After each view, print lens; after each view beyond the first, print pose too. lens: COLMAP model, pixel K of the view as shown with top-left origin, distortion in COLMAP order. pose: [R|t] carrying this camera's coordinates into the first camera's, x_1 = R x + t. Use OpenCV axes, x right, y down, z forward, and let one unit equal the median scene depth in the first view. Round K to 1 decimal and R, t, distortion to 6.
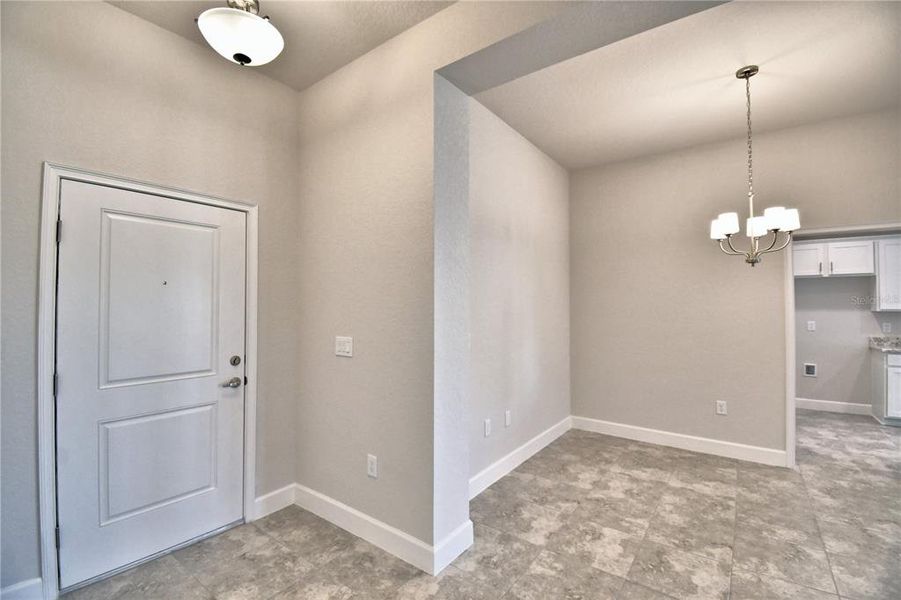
lens RADIAL K [[395.0, 0, 449.0], [0, 395.0, 299.8], [0, 0, 1]] dist [0.020167, -0.025382]
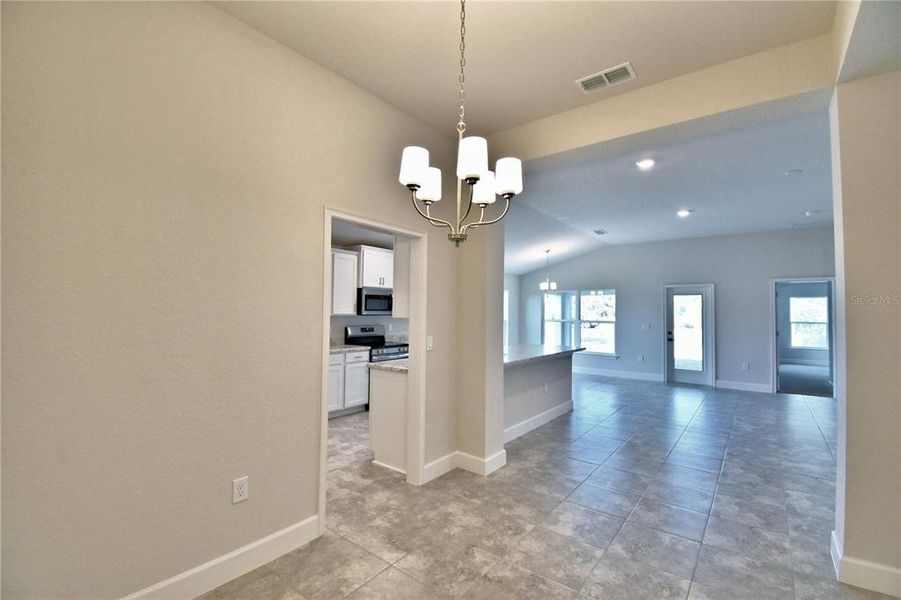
lens RADIAL K [[395.0, 0, 449.0], [0, 395.0, 299.8], [0, 0, 1]] dist [0.020167, -0.025382]
pose [[0.025046, 0.031182, 0.999200, 0.173848], [-0.028971, 0.999116, -0.030453, 0.014796], [-0.999266, -0.028185, 0.025927, 1.001375]]
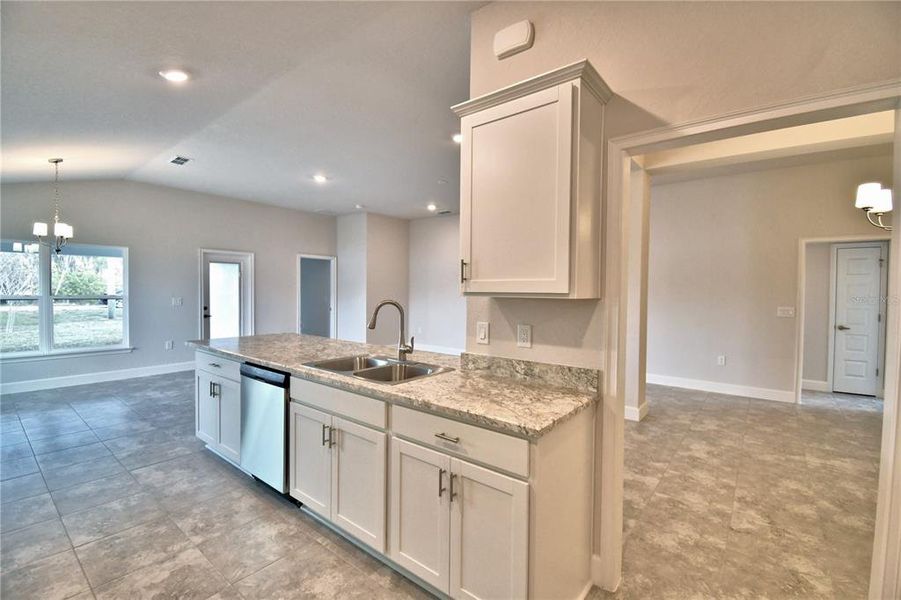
lens RADIAL K [[395.0, 0, 449.0], [0, 395.0, 299.8], [0, 0, 1]] dist [0.020167, -0.025382]
pose [[-0.999390, -0.011200, 0.033089, 1.728406], [-0.010934, 0.999907, 0.008200, 0.036797], [-0.033178, 0.007833, -0.999419, 1.863428]]
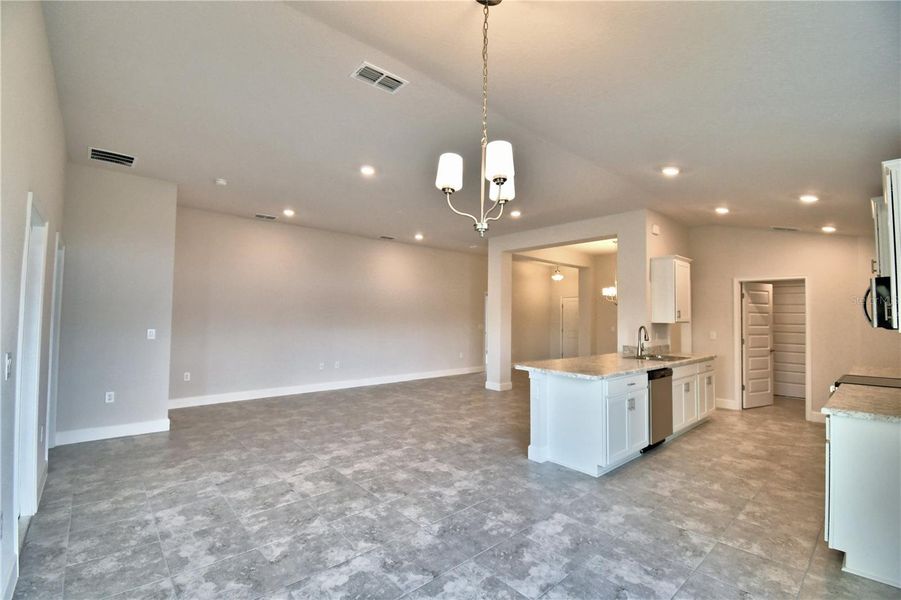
lens RADIAL K [[395.0, 0, 449.0], [0, 395.0, 299.8], [0, 0, 1]] dist [0.020167, -0.025382]
pose [[-0.207574, -0.038039, -0.977479, 4.047030], [0.007255, 0.999156, -0.040423, -0.011613], [0.978192, -0.015483, -0.207123, 0.355570]]
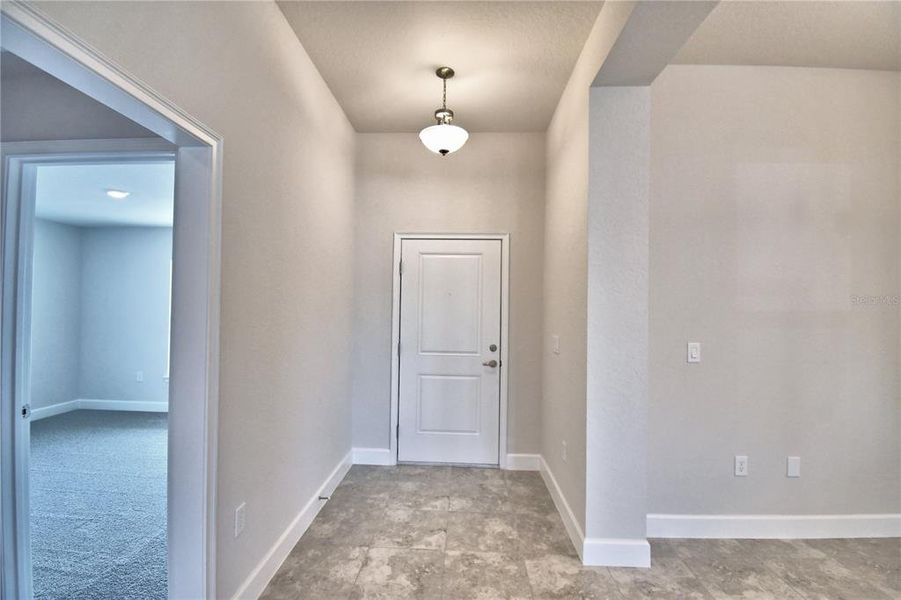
lens RADIAL K [[401.1, 0, 449.0], [0, 401.1, 299.5], [0, 0, 1]] dist [0.022186, -0.026199]
pose [[0.566576, -0.010715, -0.823940, 0.519713], [-0.000419, 0.999912, -0.013292, 0.002146], [0.824009, 0.007876, 0.566521, 0.070672]]
